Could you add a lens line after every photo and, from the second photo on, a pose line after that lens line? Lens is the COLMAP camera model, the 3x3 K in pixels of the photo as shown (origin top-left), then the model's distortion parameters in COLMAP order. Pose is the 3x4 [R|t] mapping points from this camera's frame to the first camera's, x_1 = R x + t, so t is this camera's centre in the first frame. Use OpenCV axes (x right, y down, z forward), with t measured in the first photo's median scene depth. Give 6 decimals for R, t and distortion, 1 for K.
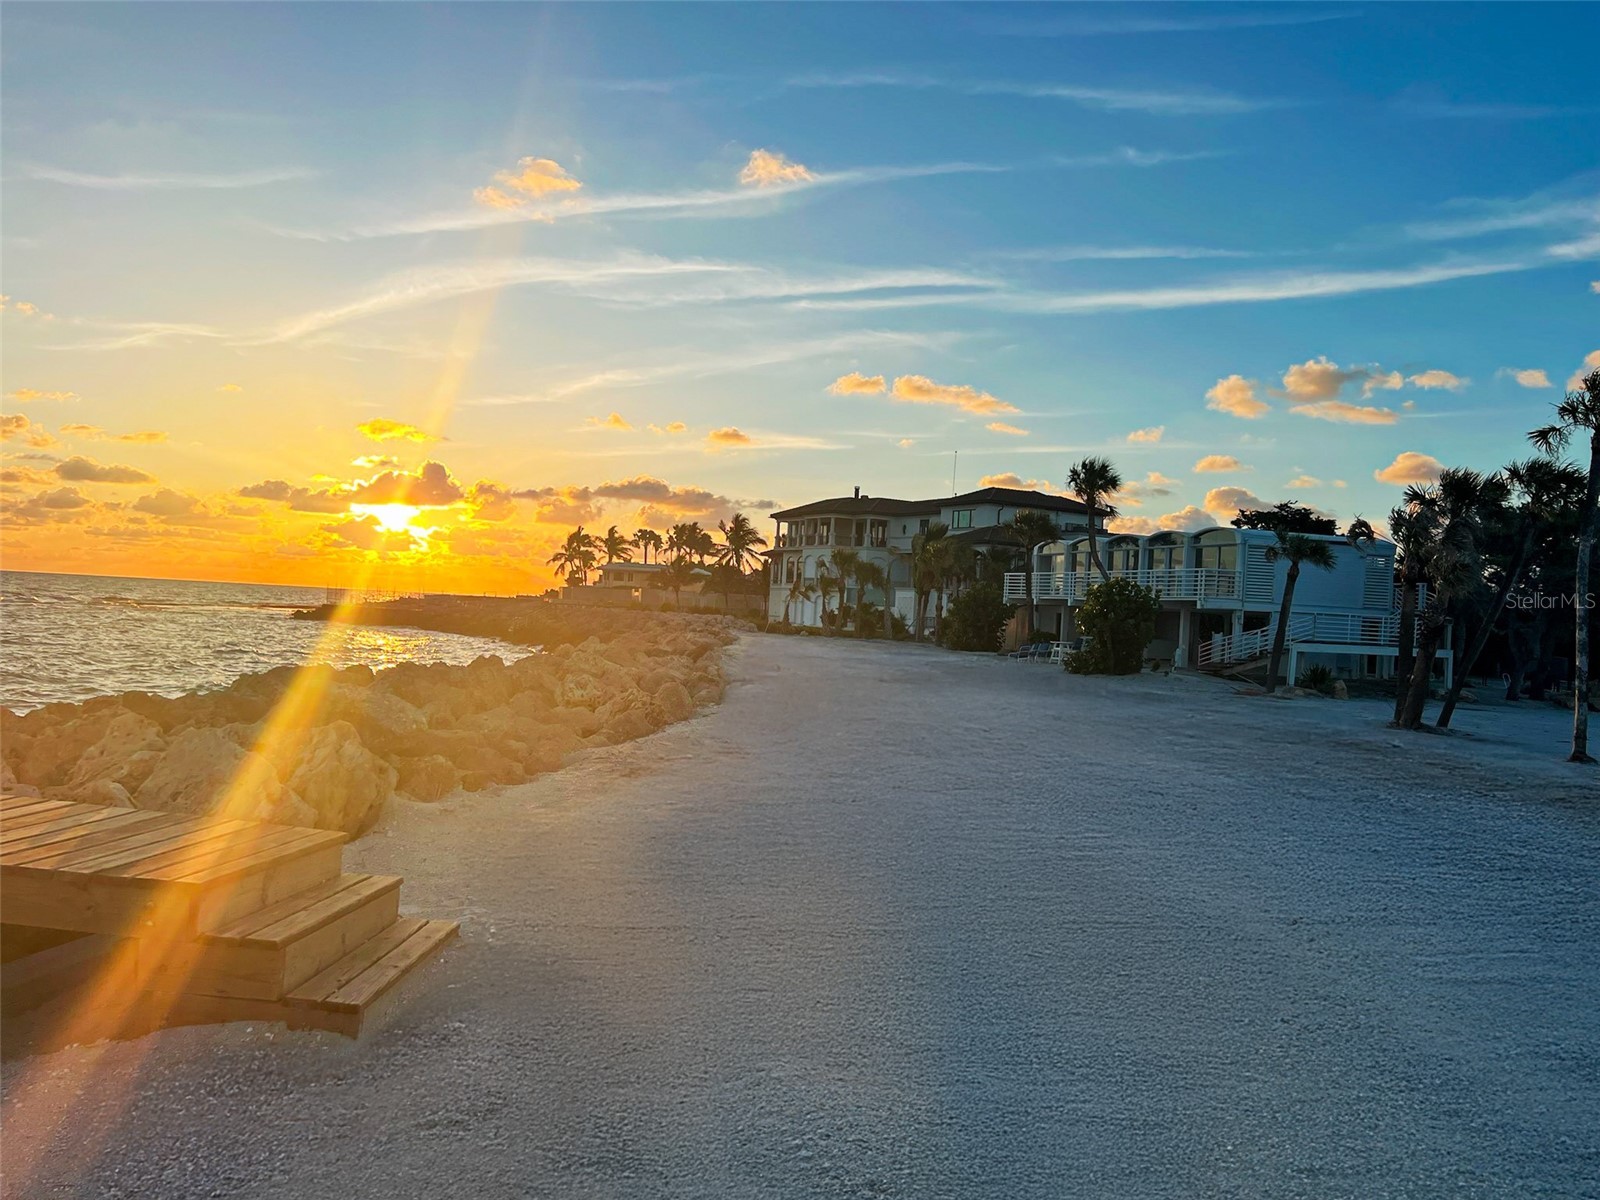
lens RADIAL K [[1392.3, 0, 817.6], [0, 1392.3, 600.1], [0, 0, 1]] dist [0.138805, -0.004310]
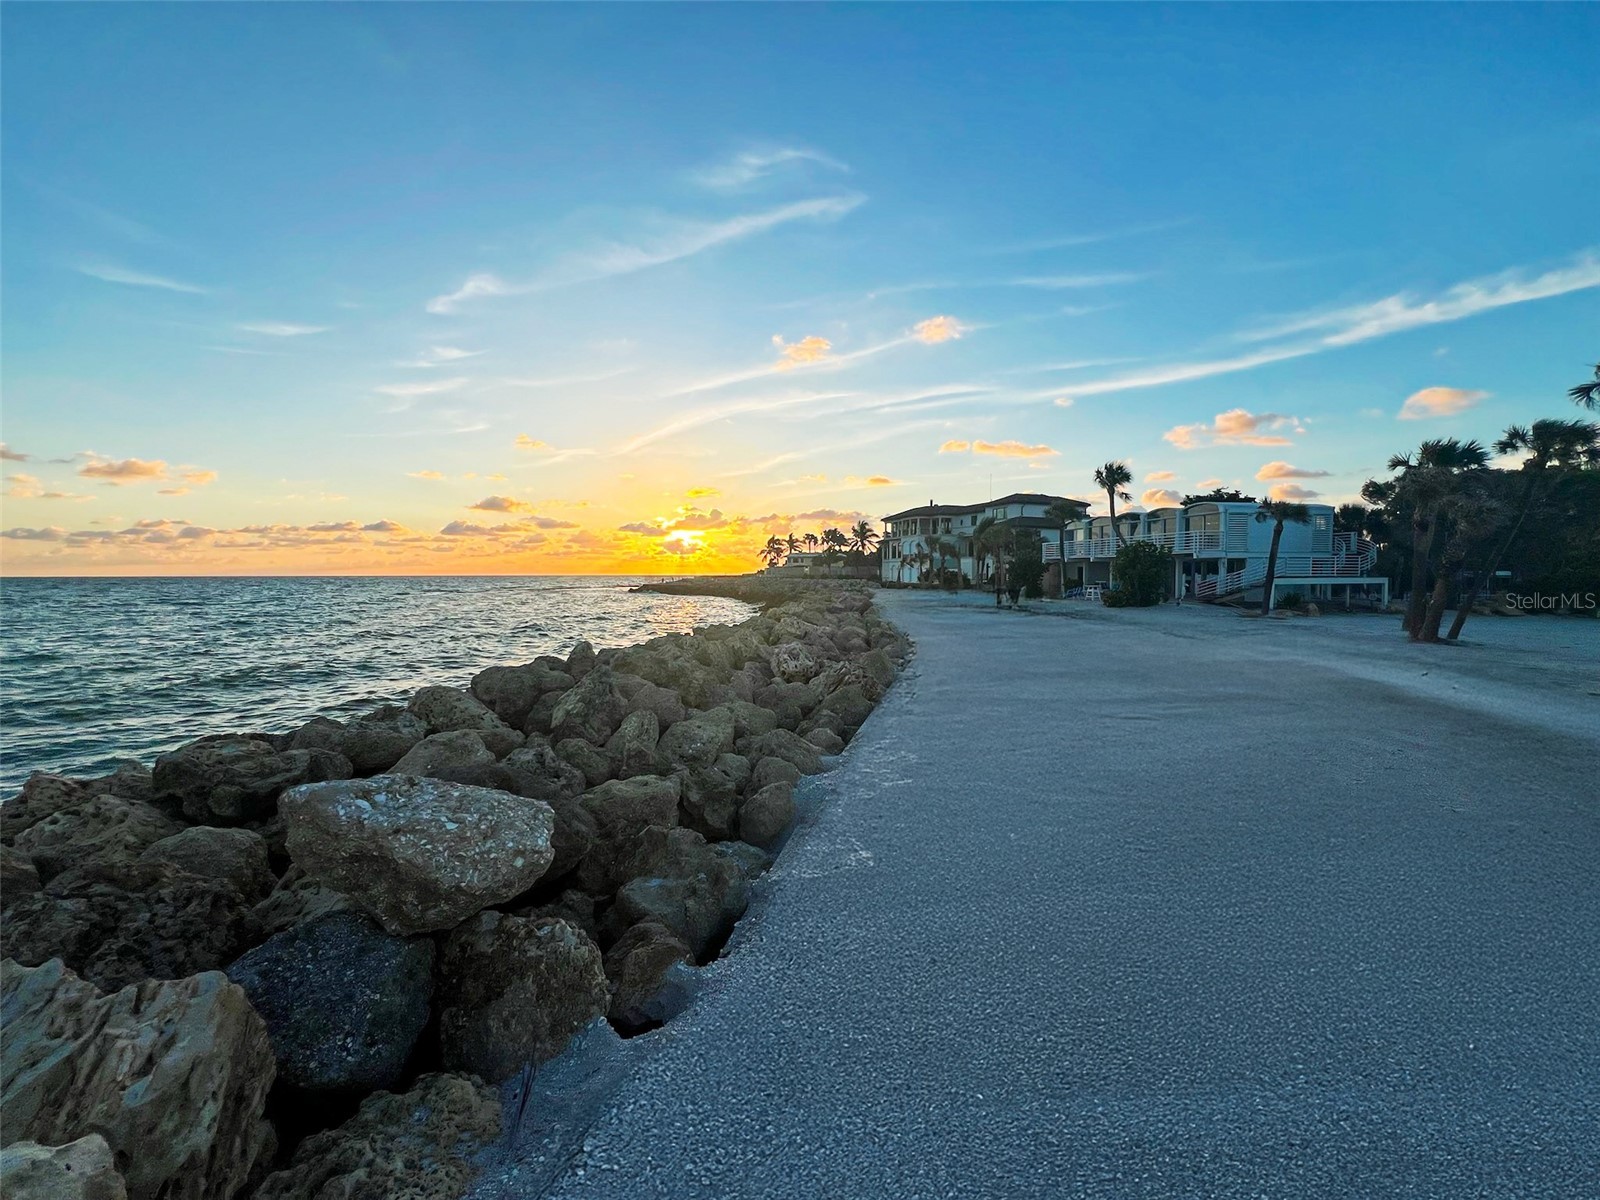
lens RADIAL K [[690.7, 0, 790.0], [0, 690.7, 605.2], [0, 0, 1]] dist [0.002784, -0.000049]
pose [[0.987933, -0.046887, -0.147611, -0.023889], [0.054333, 0.997425, 0.046820, -0.001224], [0.145036, -0.054275, 0.987937, 0.123420]]
